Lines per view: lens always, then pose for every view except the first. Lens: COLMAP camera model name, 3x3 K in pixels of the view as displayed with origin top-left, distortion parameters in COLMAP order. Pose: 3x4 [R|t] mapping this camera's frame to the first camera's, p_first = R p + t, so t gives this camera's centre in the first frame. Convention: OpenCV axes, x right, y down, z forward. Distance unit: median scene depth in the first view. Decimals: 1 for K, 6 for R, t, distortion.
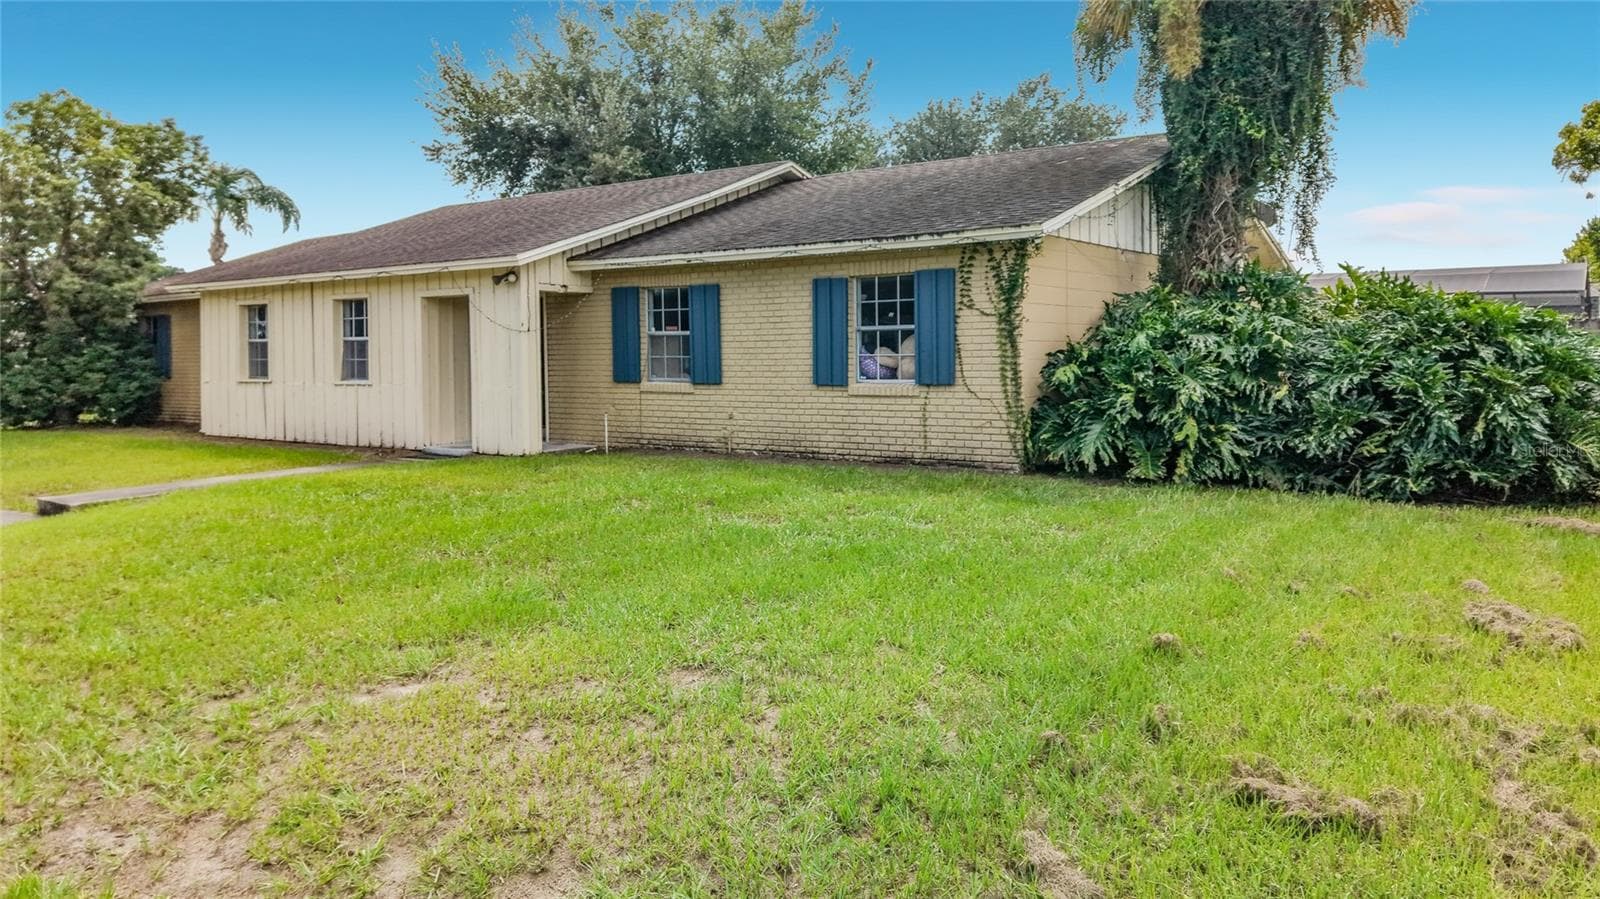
lens RADIAL K [[1142.7, 0, 793.4], [0, 1142.7, 371.0], [0, 0, 1]] dist [0.039666, -0.073383]
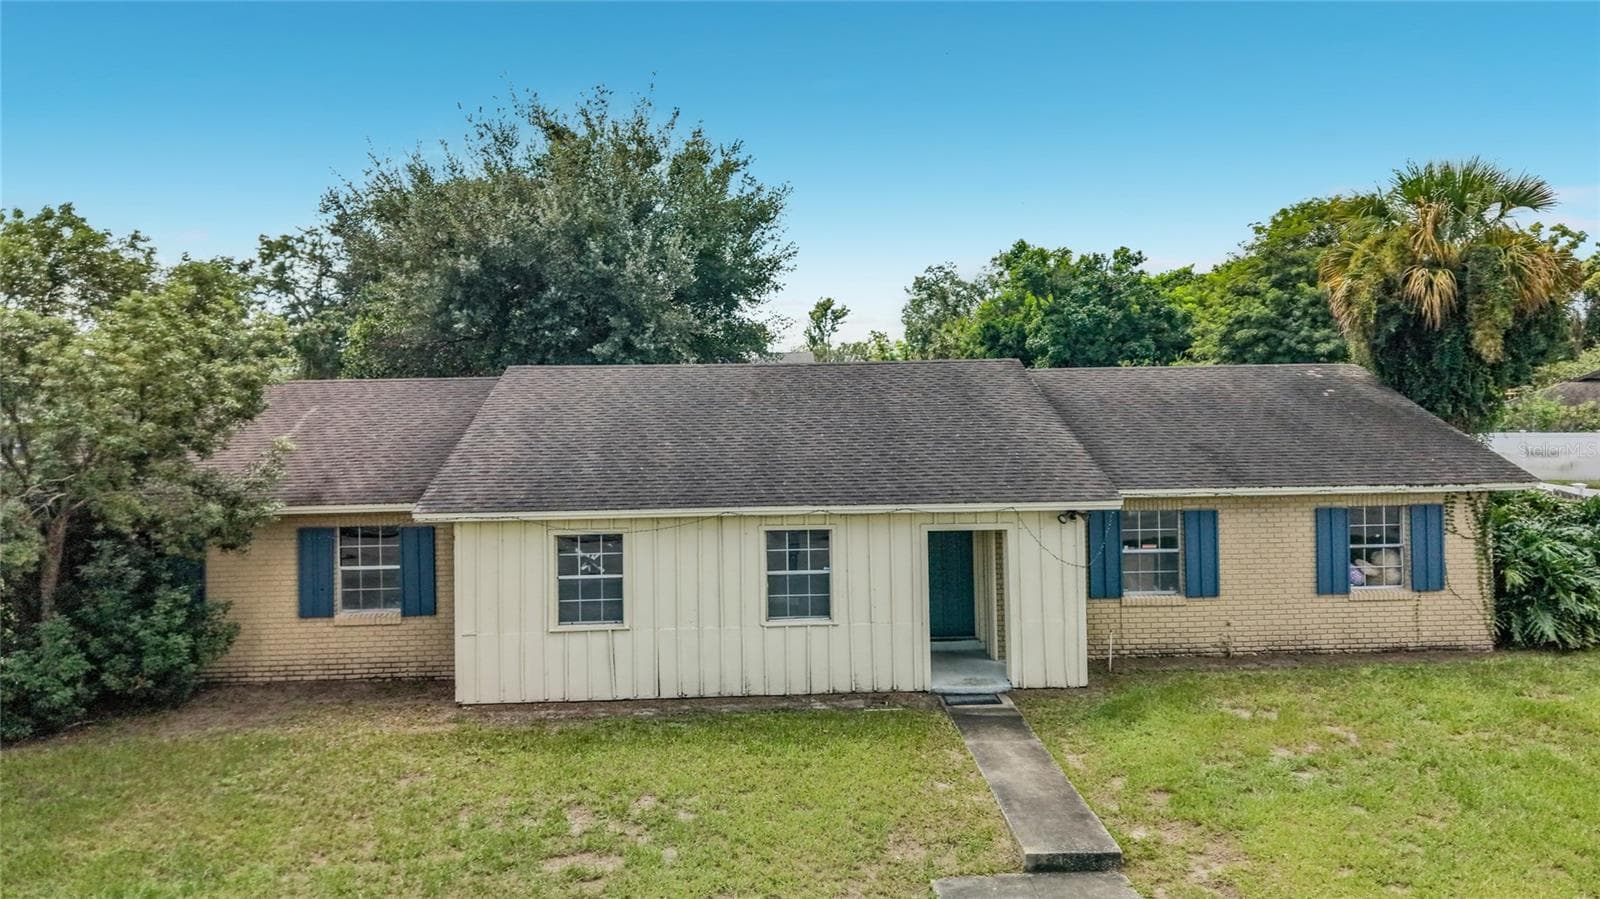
lens RADIAL K [[1148.1, 0, 800.5], [0, 1148.1, 360.7], [0, 0, 1]] dist [0.045271, -0.073653]
pose [[0.776215, 0.002611, 0.630462, -1.215339], [0.016950, 0.999544, -0.025009, -0.220377], [-0.630240, 0.030099, 0.775817, 0.381986]]
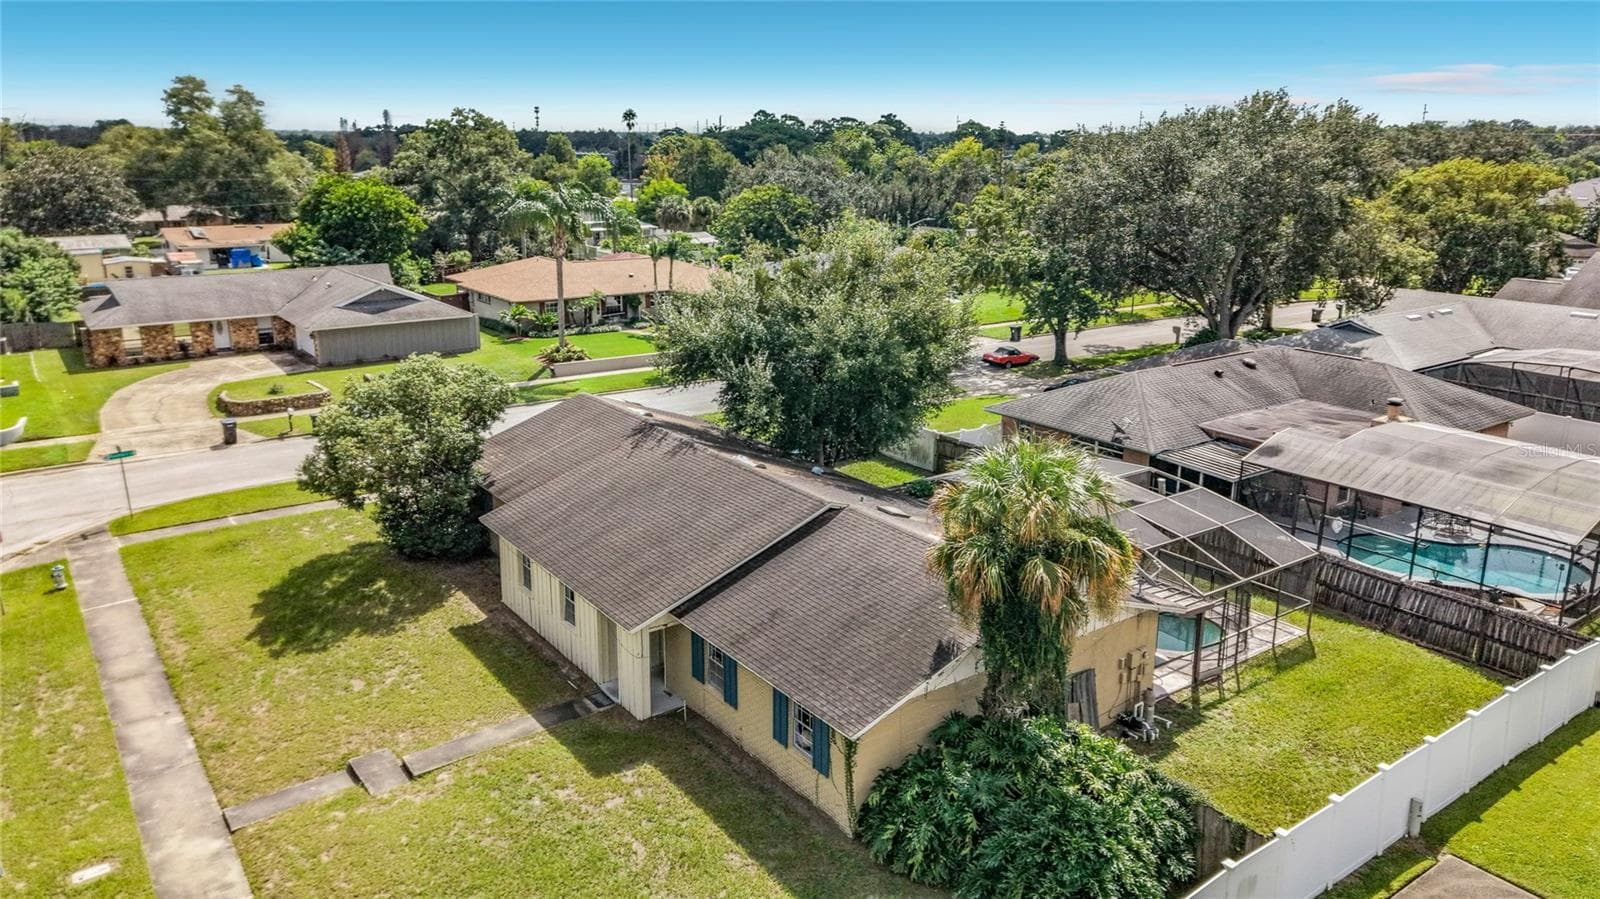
lens RADIAL K [[1110.6, 0, 803.0], [0, 1110.6, 391.3], [0, 0, 1]] dist [0.068958, -0.055216]
pose [[0.956733, 0.083801, -0.278638, 0.514018], [-0.022563, 0.976112, 0.216093, -0.914886], [0.290091, -0.200457, 0.935769, -0.532365]]
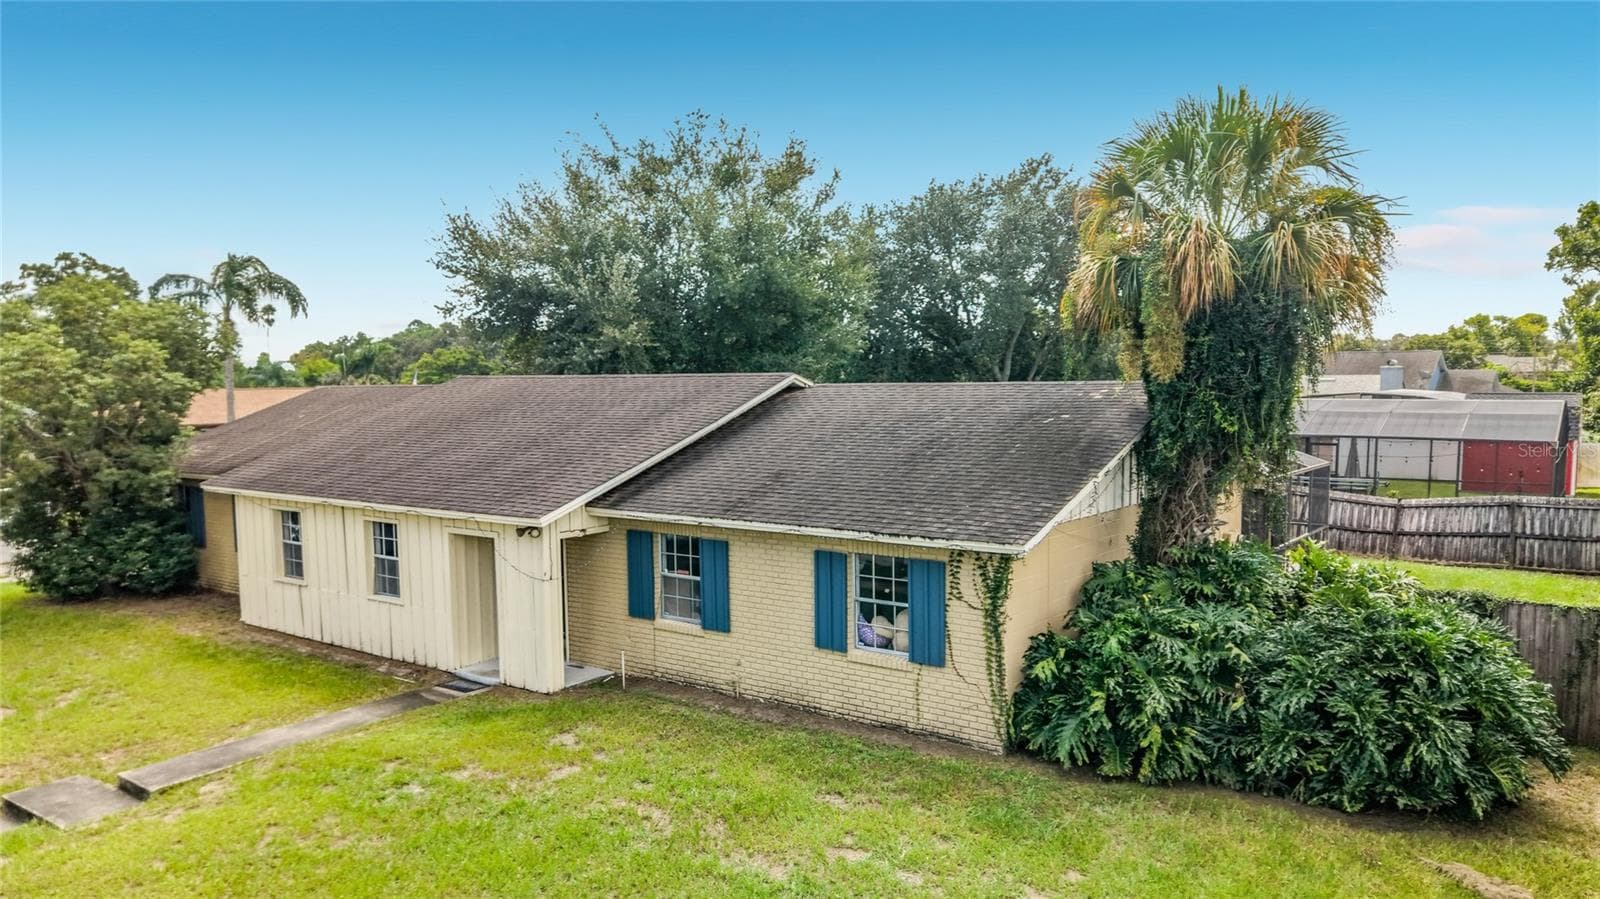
lens RADIAL K [[1134.4, 0, 796.2], [0, 1134.4, 504.4], [0, 0, 1]] dist [0.024678, -0.060423]
pose [[0.999999, -0.000229, 0.001406, -0.002165], [0.000093, 0.995350, 0.096325, -0.230185], [-0.001421, -0.096325, 0.995349, -0.061779]]
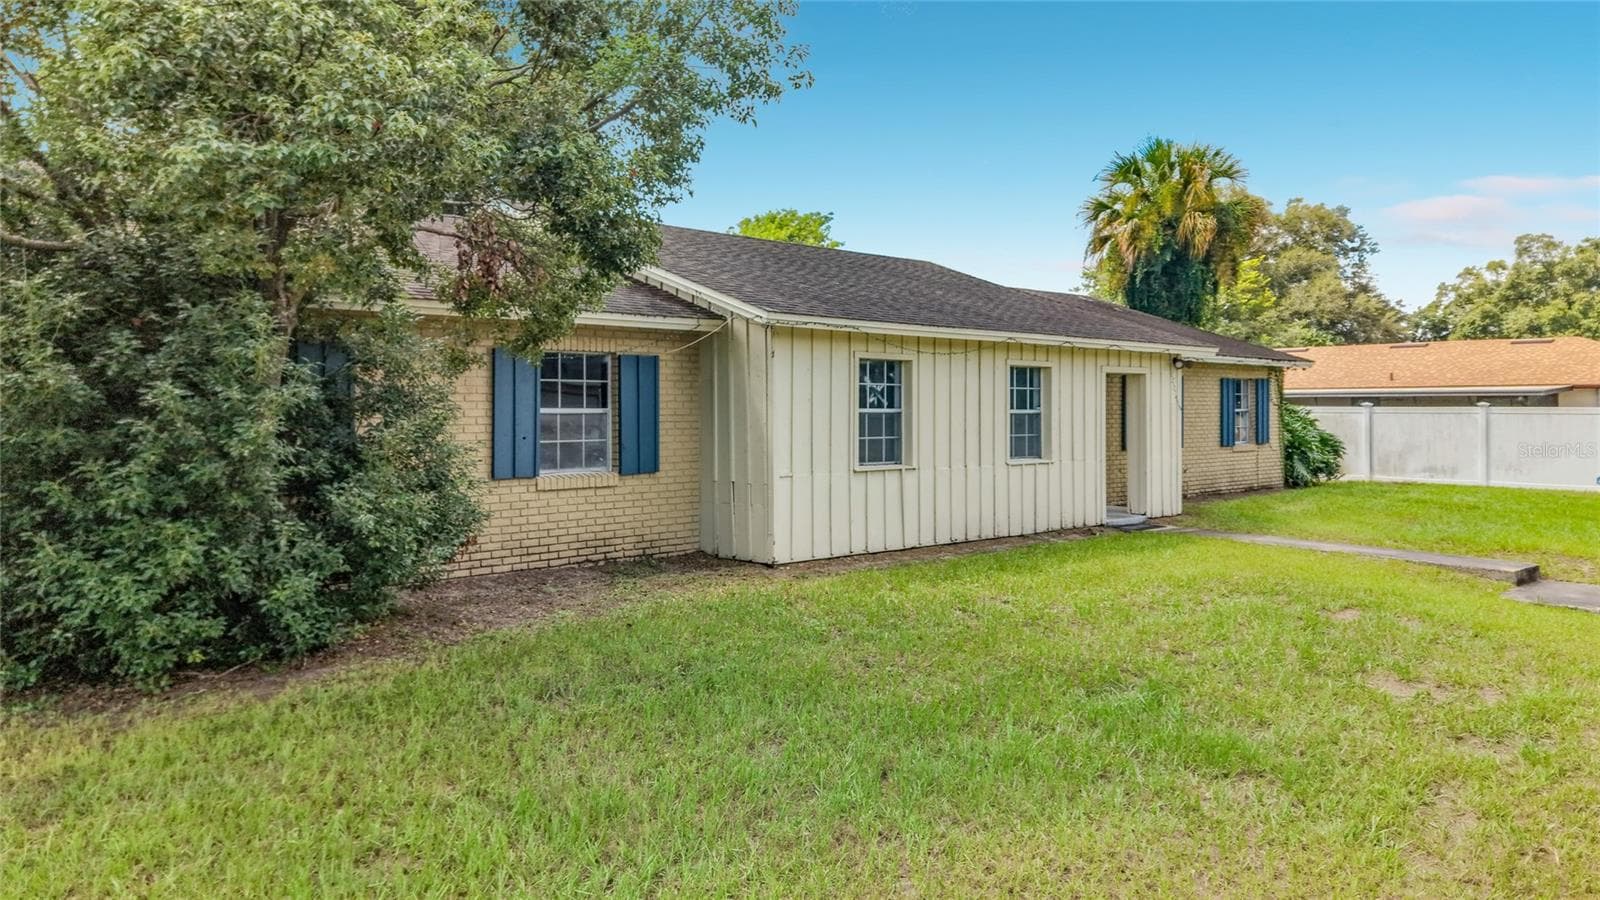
lens RADIAL K [[1110.6, 0, 803.0], [0, 1110.6, 391.8], [0, 0, 1]] dist [0.068958, -0.055216]
pose [[0.178778, 0.022684, 0.983628, -1.604759], [0.010646, 0.999631, -0.024988, -0.030307], [-0.983832, 0.014939, 0.178470, 1.303122]]
